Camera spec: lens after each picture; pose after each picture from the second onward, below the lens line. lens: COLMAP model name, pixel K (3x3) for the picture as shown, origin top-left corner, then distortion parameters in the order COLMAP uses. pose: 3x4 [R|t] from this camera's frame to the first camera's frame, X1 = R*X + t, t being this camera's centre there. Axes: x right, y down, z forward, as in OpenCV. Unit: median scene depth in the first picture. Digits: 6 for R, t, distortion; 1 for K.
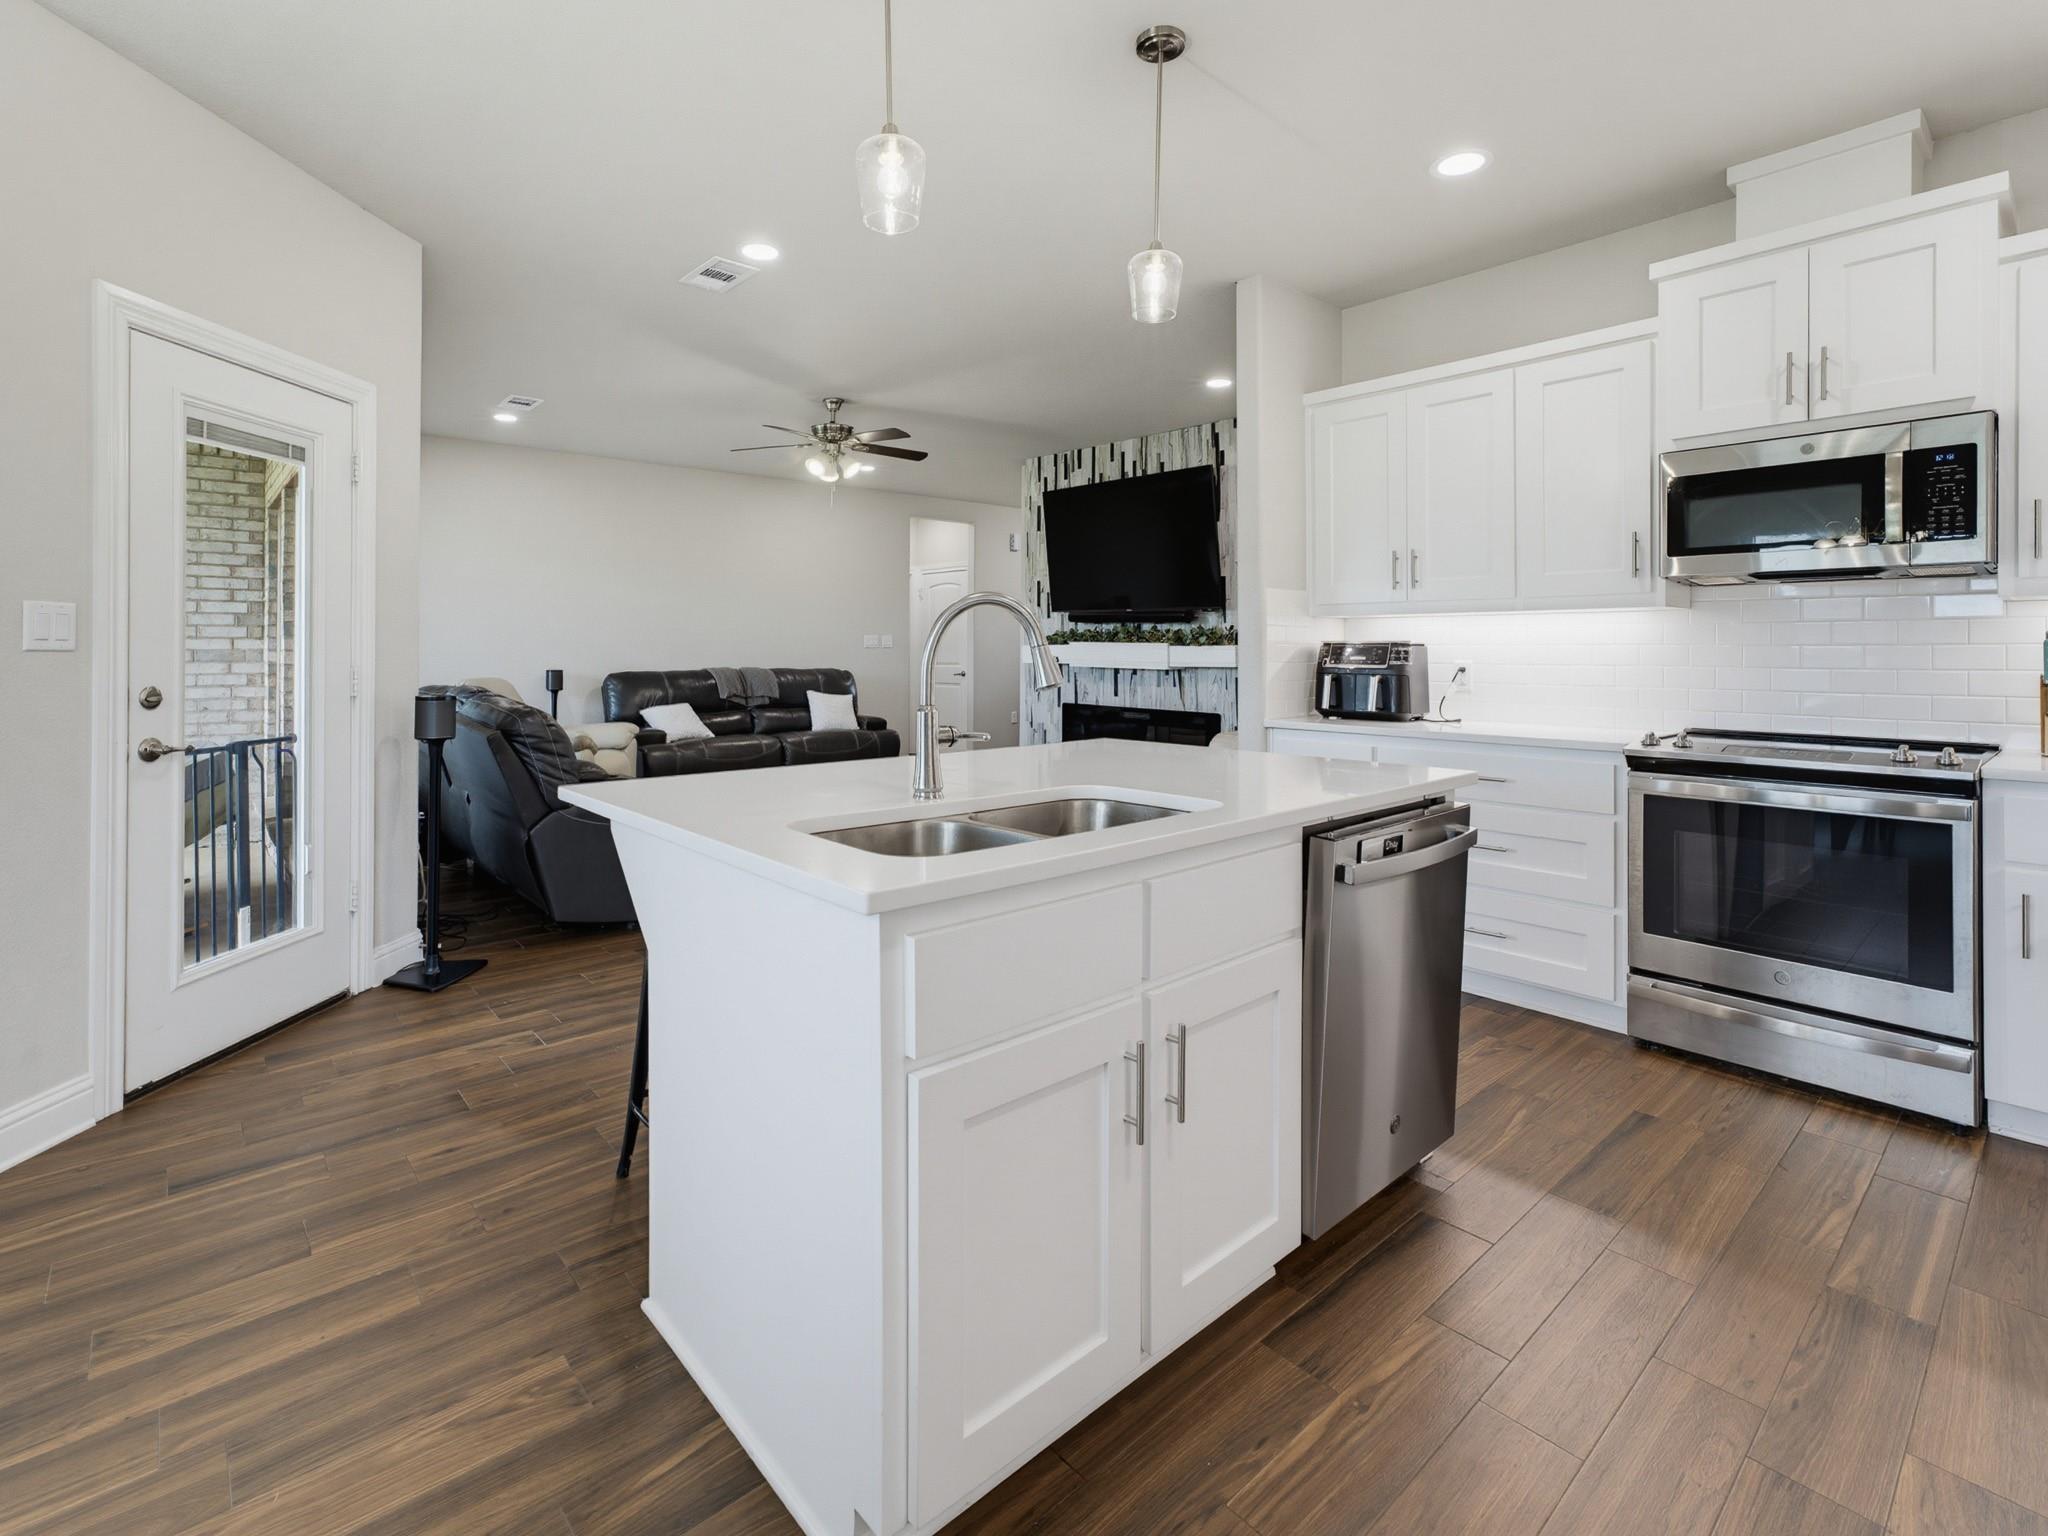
lens RADIAL K [[963.7, 0, 1031.0], [0, 963.7, 761.6], [0, 0, 1]] dist [-0.001625, -0.000549]
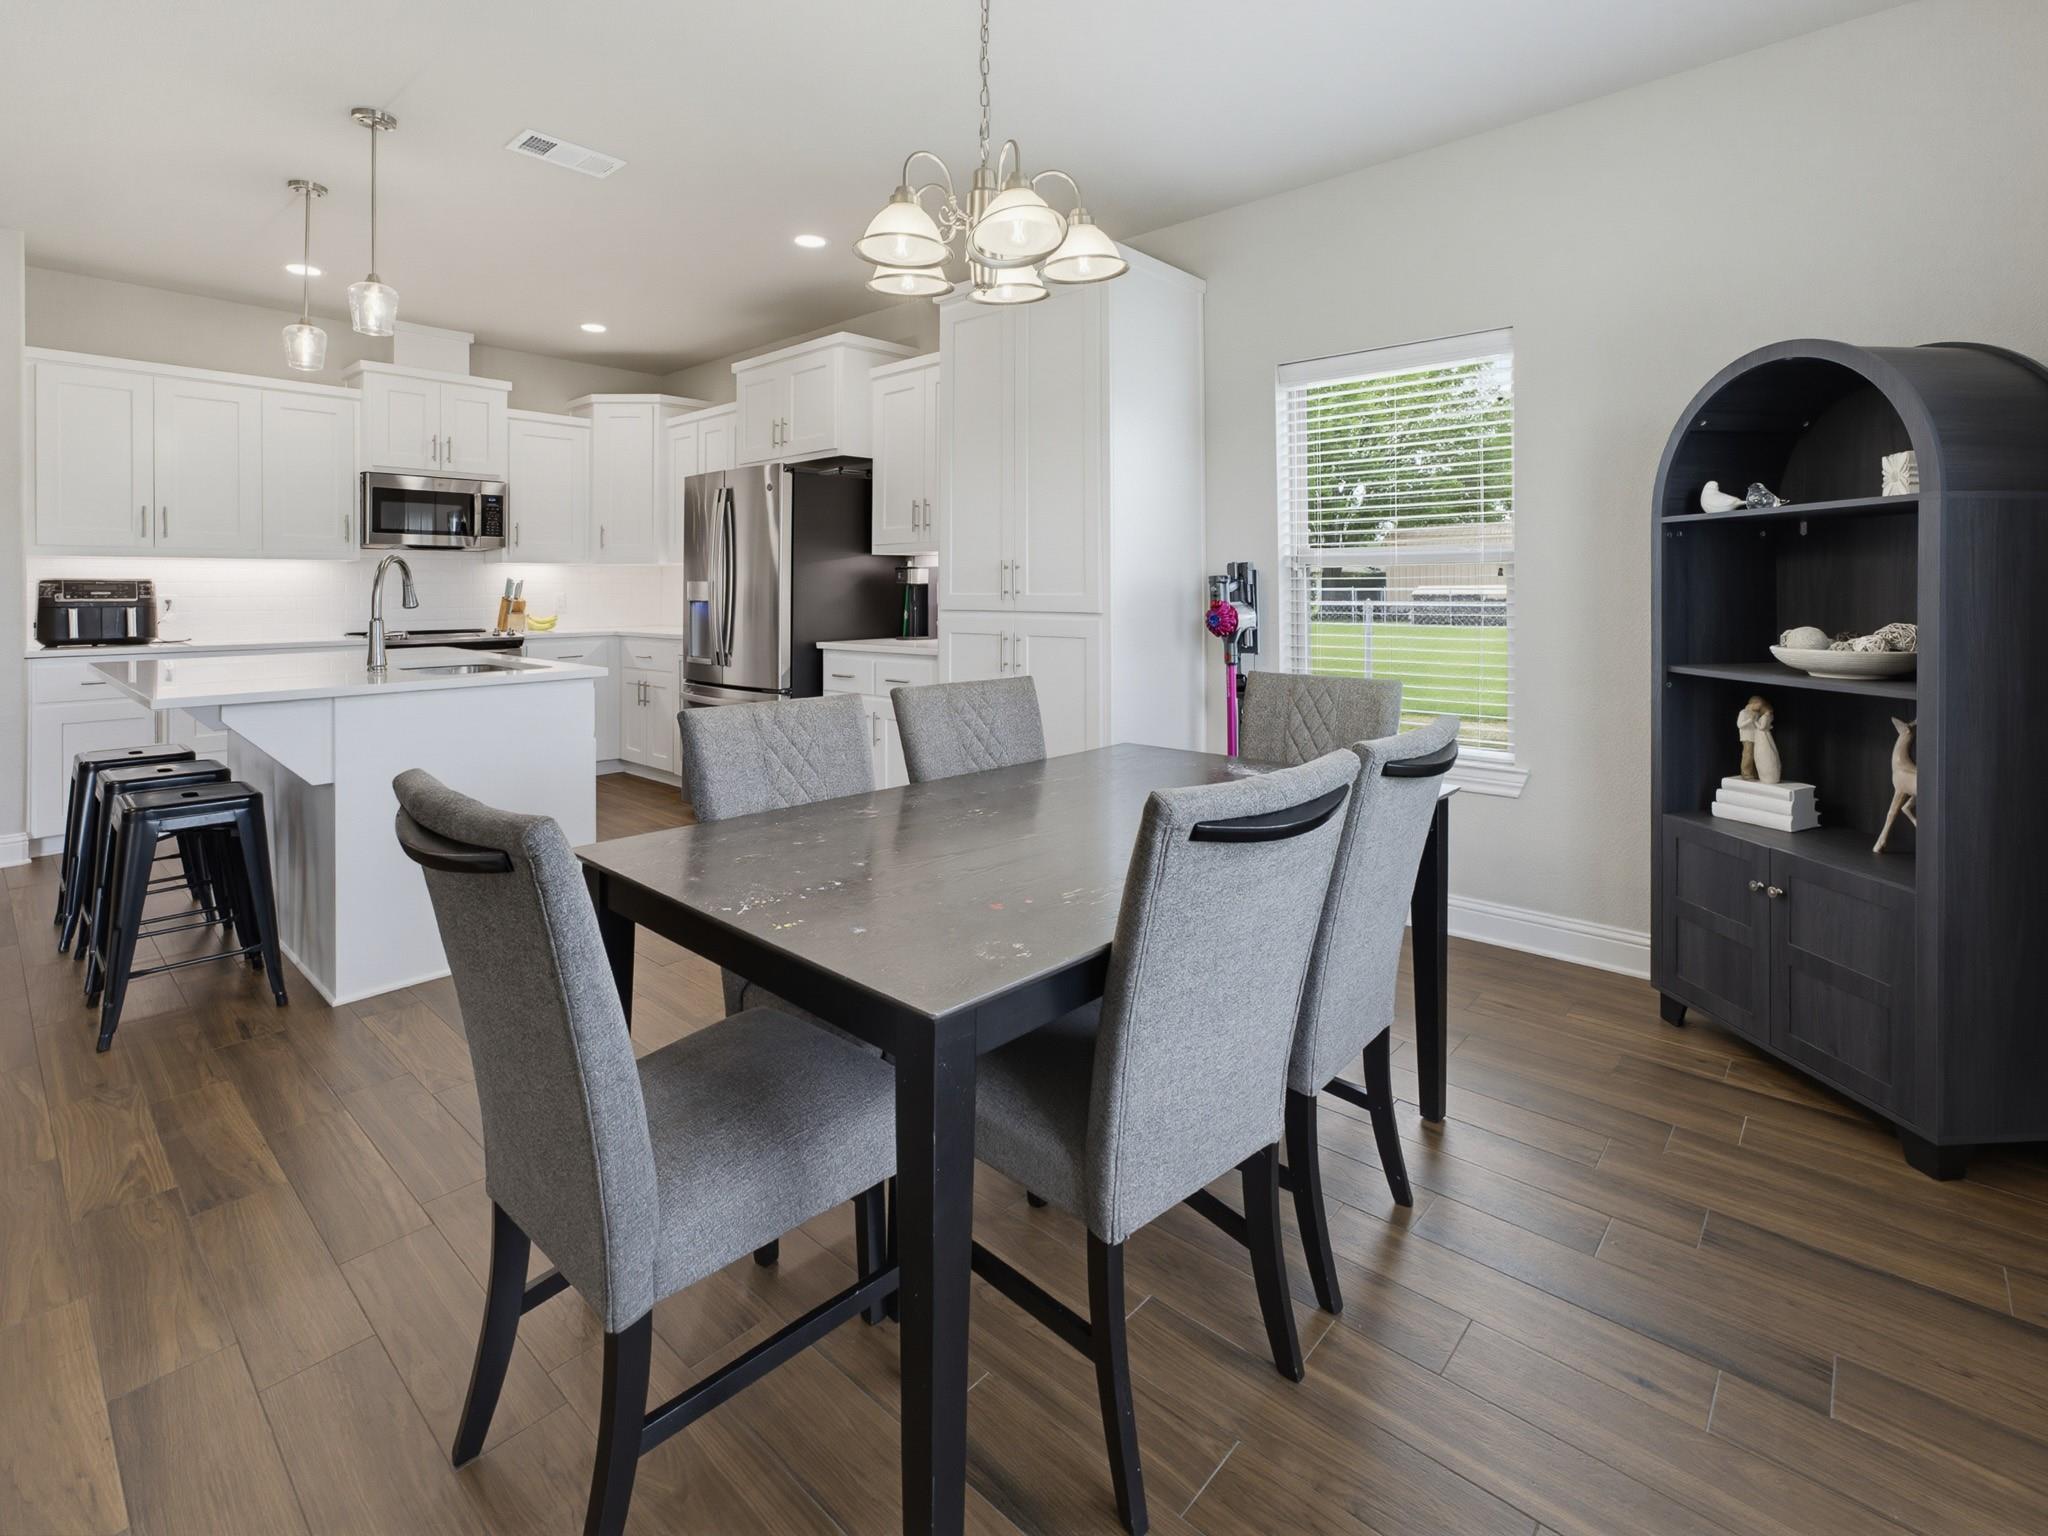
lens RADIAL K [[963.7, 0, 1022.4], [0, 963.7, 763.4], [0, 0, 1]] dist [-0.001625, -0.000549]
pose [[-0.084051, -0.169537, 0.981933, -1.383516], [0.107006, 0.978186, 0.178050, 0.009061], [-0.990699, 0.120038, -0.064076, 0.023339]]
